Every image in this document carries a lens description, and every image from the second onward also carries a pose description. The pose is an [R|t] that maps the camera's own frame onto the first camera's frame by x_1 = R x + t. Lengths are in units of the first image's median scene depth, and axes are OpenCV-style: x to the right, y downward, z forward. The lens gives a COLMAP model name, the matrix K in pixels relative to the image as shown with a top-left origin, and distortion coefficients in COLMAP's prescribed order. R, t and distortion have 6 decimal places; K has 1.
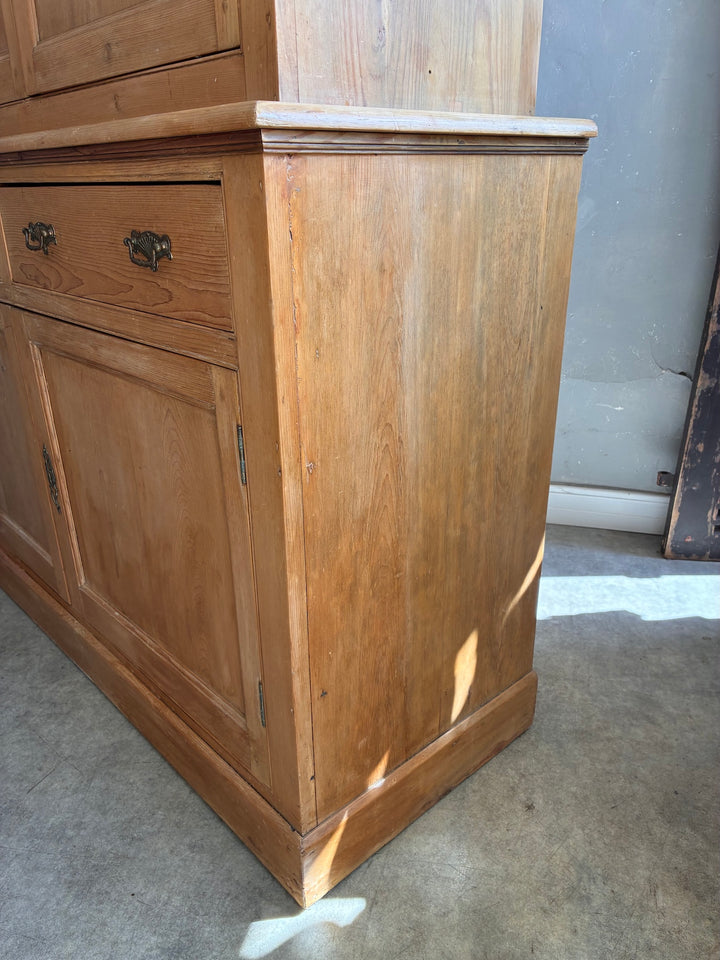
lens RADIAL K [[735.2, 0, 355.0], [0, 735.2, 482.5], [0, 0, 1]] dist [0.016262, -0.009171]
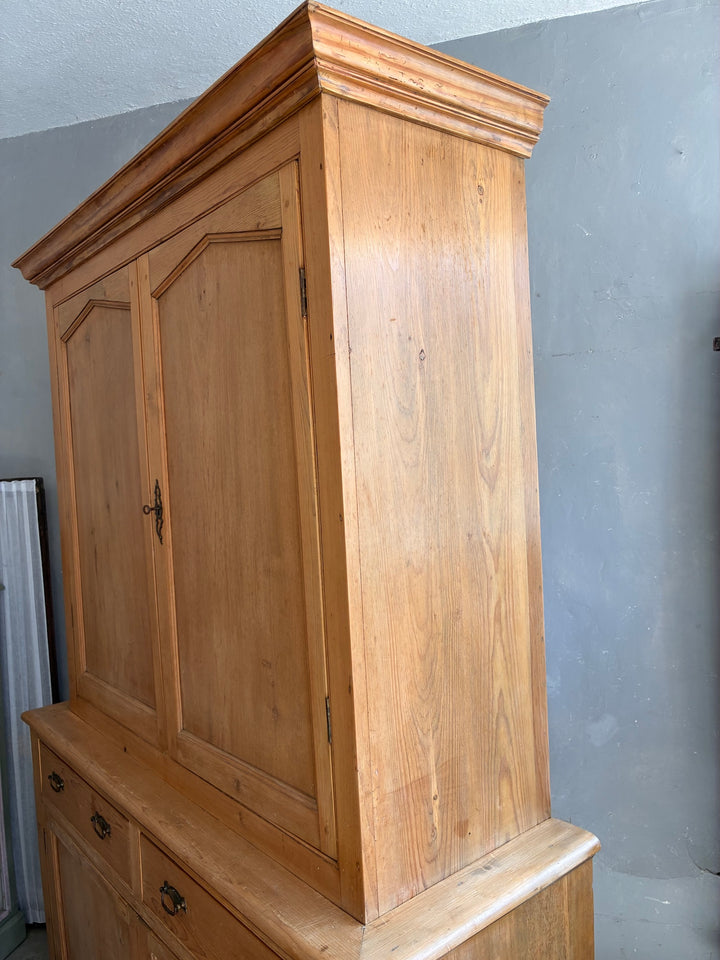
lens RADIAL K [[735.2, 0, 355.0], [0, 735.2, 482.5], [0, 0, 1]] dist [0.016262, -0.009171]
pose [[0.997321, -0.033735, -0.064904, -0.000938], [0.009294, 0.938551, -0.345014, -0.668853], [0.072555, 0.343487, 0.936351, -0.517087]]
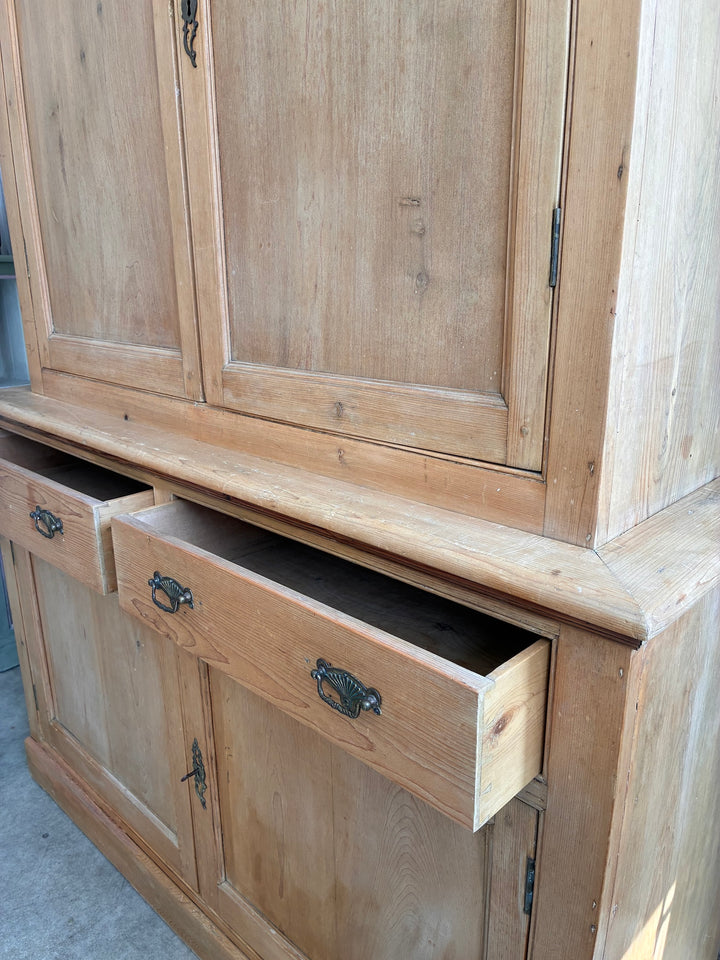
lens RADIAL K [[724.3, 0, 362.5], [0, 724.3, 483.0], [0, 0, 1]] dist [0.039625, -0.051094]
pose [[0.998021, -0.007069, 0.062490, -0.380552], [0.013017, 0.995365, -0.095282, -0.414379], [-0.061527, 0.095907, 0.993487, 0.057760]]
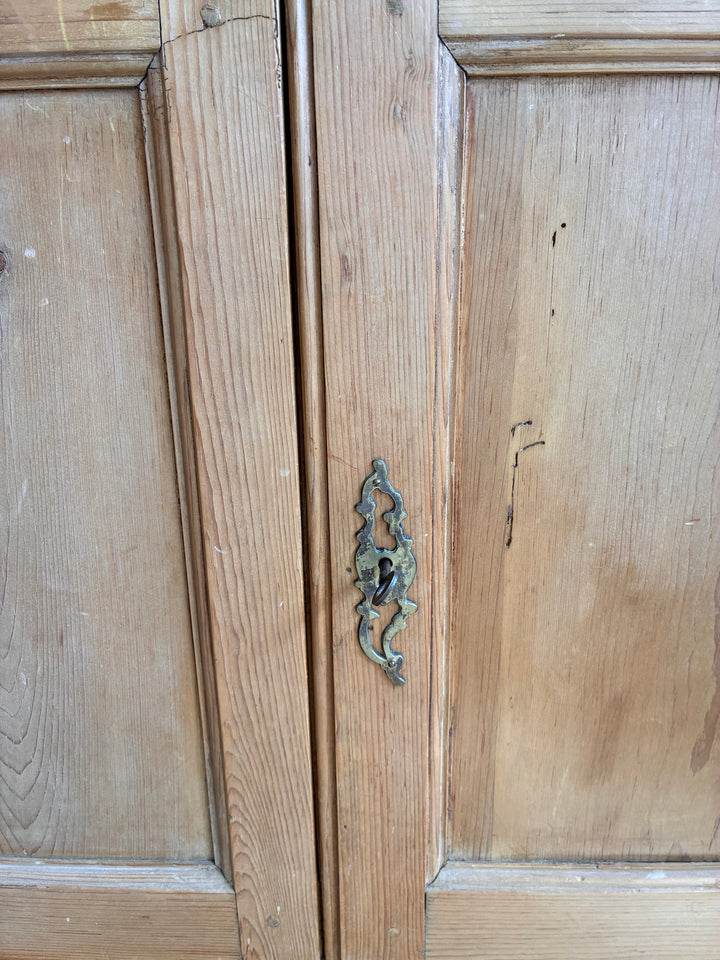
lens RADIAL K [[724.3, 0, 362.5], [0, 724.3, 483.0], [0, 0, 1]] dist [0.039625, -0.051094]
pose [[0.691419, -0.222567, 0.687317, -0.895888], [0.279178, 0.959772, 0.029949, -0.081089], [-0.666333, 0.171176, 0.725740, 1.156180]]
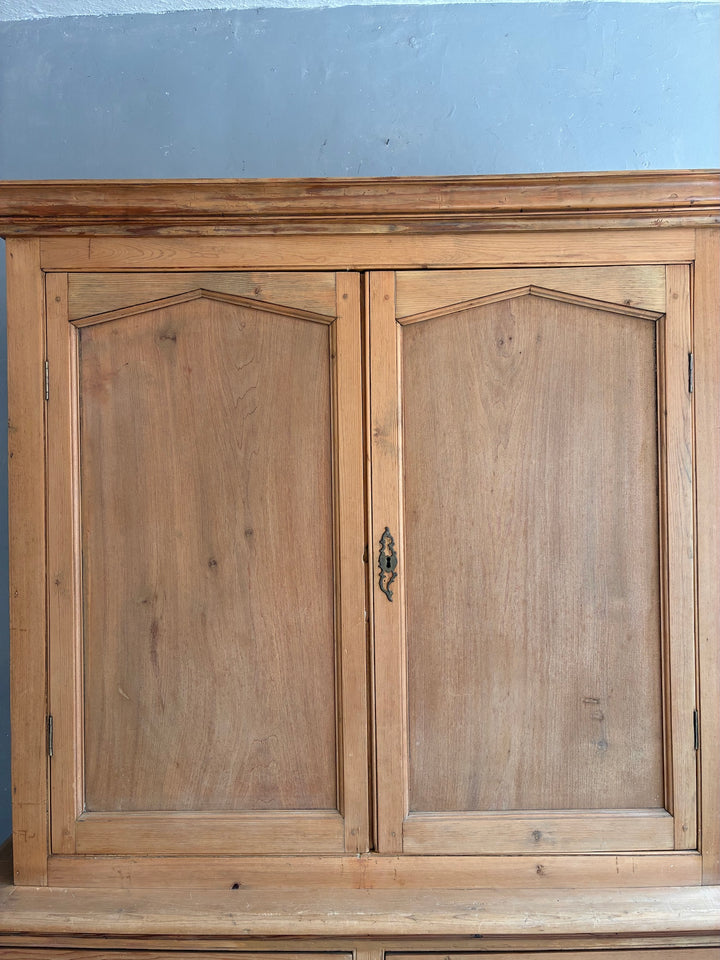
lens RADIAL K [[724.3, 0, 362.5], [0, 724.3, 483.0], [0, 0, 1]] dist [0.039625, -0.051094]
pose [[0.685854, 0.008356, 0.727691, -1.640886], [0.275030, 0.922799, -0.269814, -0.962700], [-0.673767, 0.385190, 0.630608, 0.105888]]
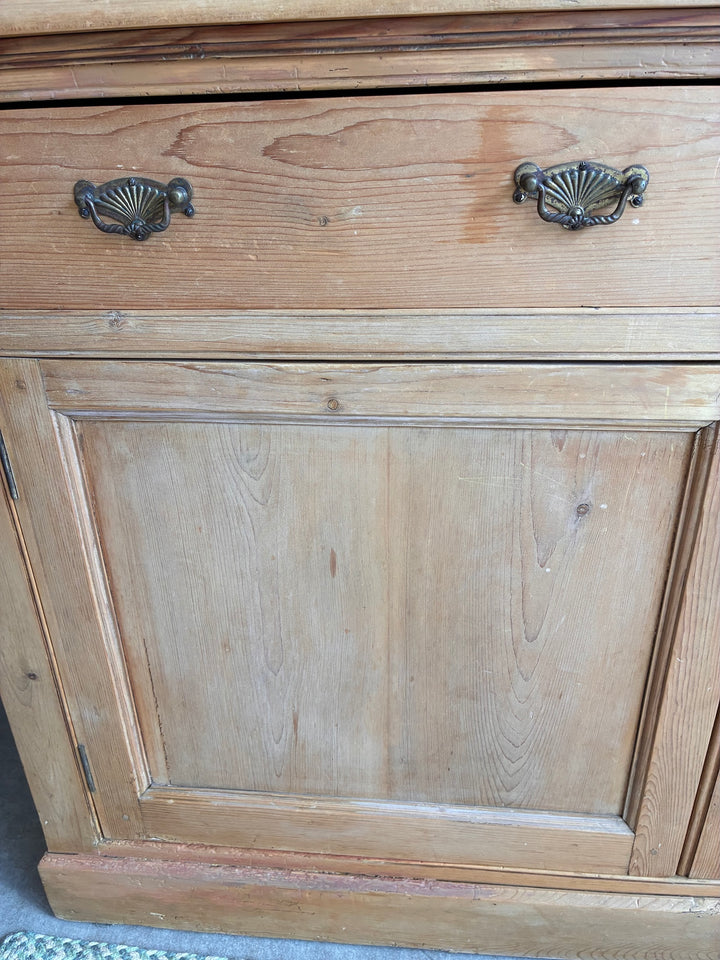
lens RADIAL K [[724.3, 0, 362.5], [0, 724.3, 483.0], [0, 0, 1]] dist [0.039625, -0.051094]
pose [[0.742496, -0.299399, 0.599216, -1.299265], [0.269513, 0.952477, 0.141949, -0.418253], [-0.613239, 0.056100, 0.787903, 1.134301]]
